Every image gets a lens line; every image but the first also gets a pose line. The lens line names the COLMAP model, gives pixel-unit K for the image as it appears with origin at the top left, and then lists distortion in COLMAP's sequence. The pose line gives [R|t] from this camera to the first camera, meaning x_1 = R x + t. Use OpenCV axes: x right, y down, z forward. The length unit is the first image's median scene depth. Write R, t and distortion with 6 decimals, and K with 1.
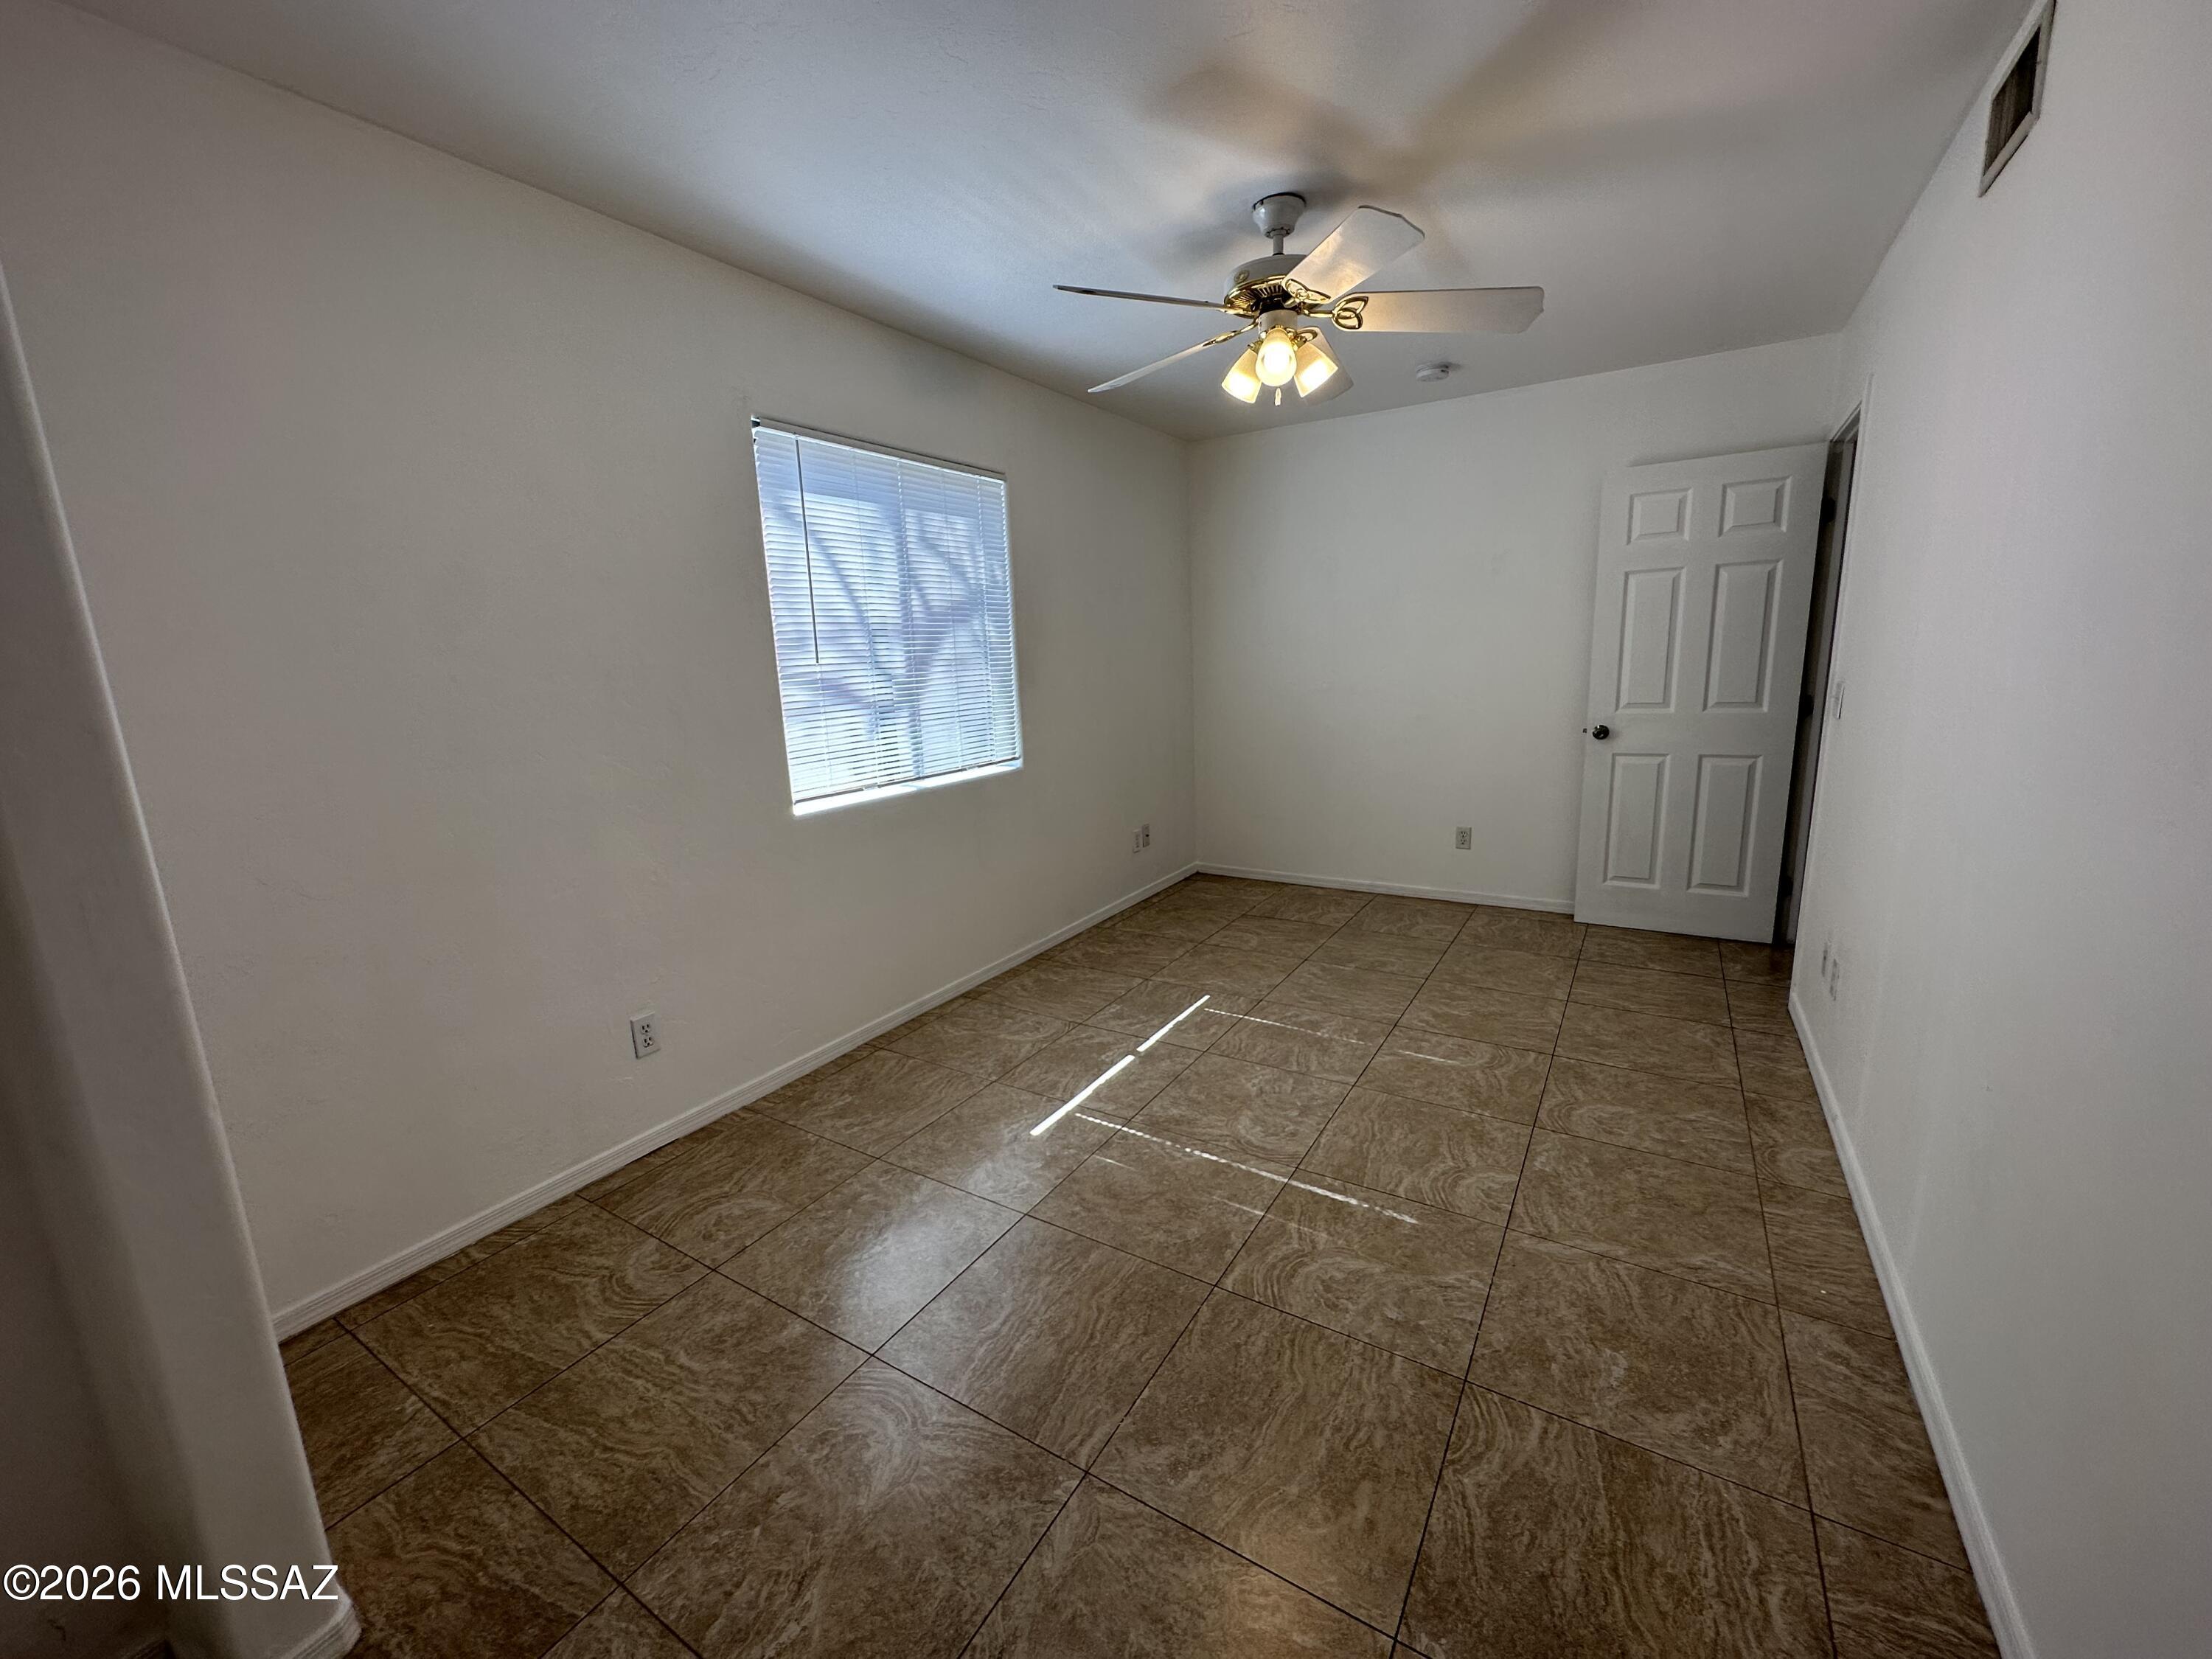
lens RADIAL K [[883.6, 0, 1103.3], [0, 883.6, 829.7], [0, 0, 1]] dist [-0.002324, 0.000740]
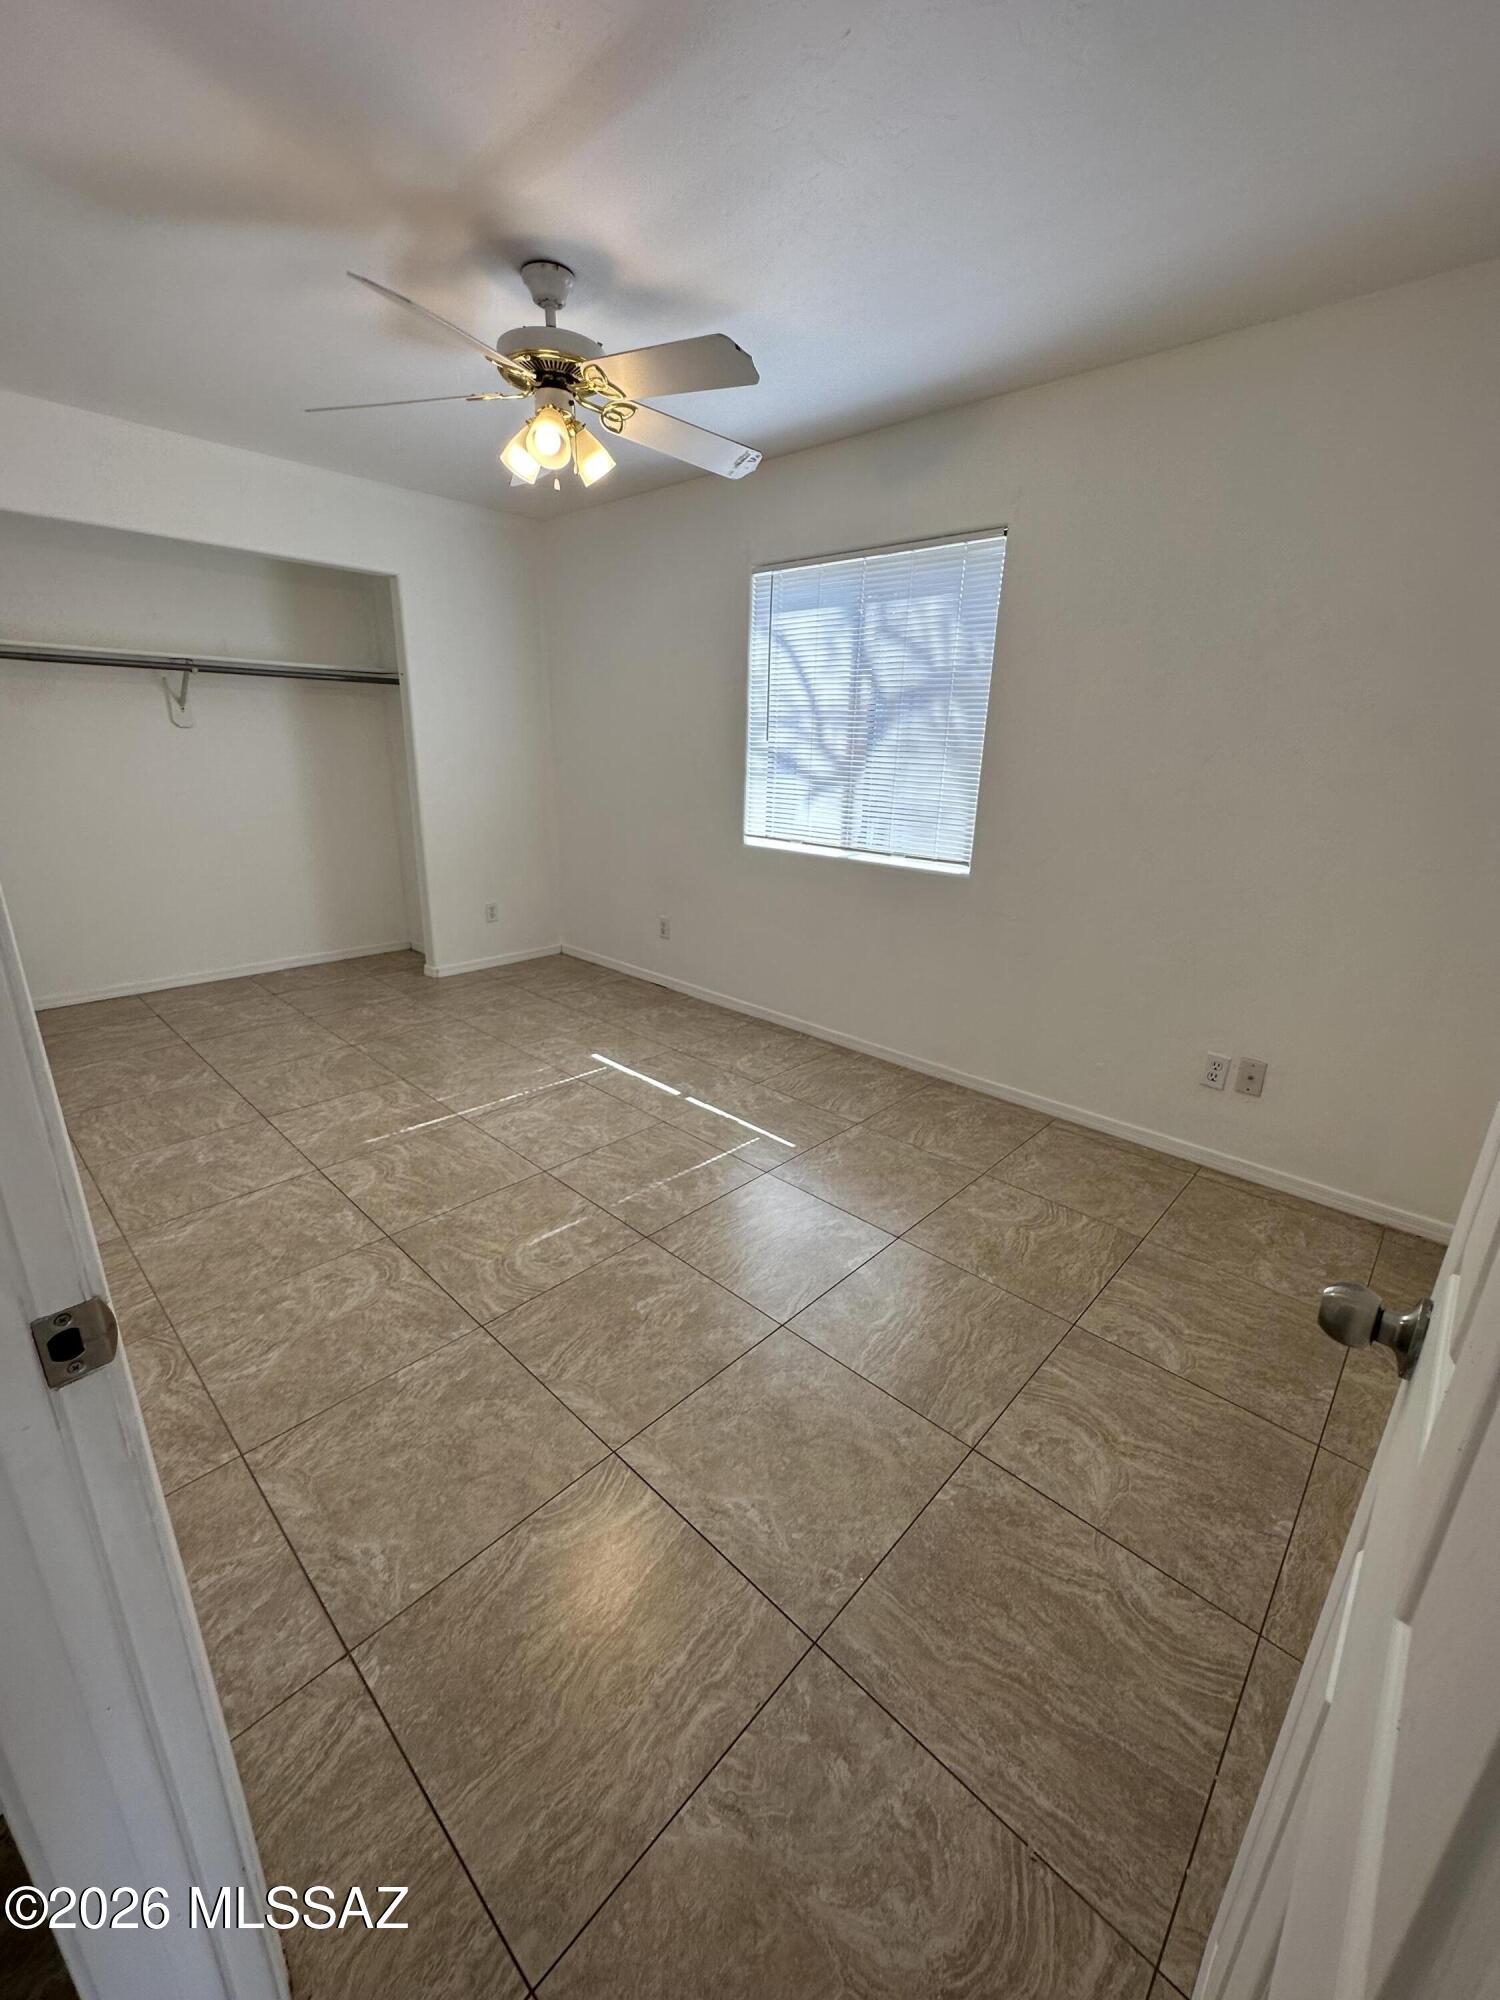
lens RADIAL K [[798.9, 0, 750.6], [0, 798.9, 998.6], [0, 0, 1]] dist [-0.002324, 0.000740]
pose [[-0.192828, 0.330626, -0.923853, 0.939662], [-0.214518, 0.904543, 0.368490, -0.265236], [0.957496, 0.269238, -0.103496, 1.152430]]
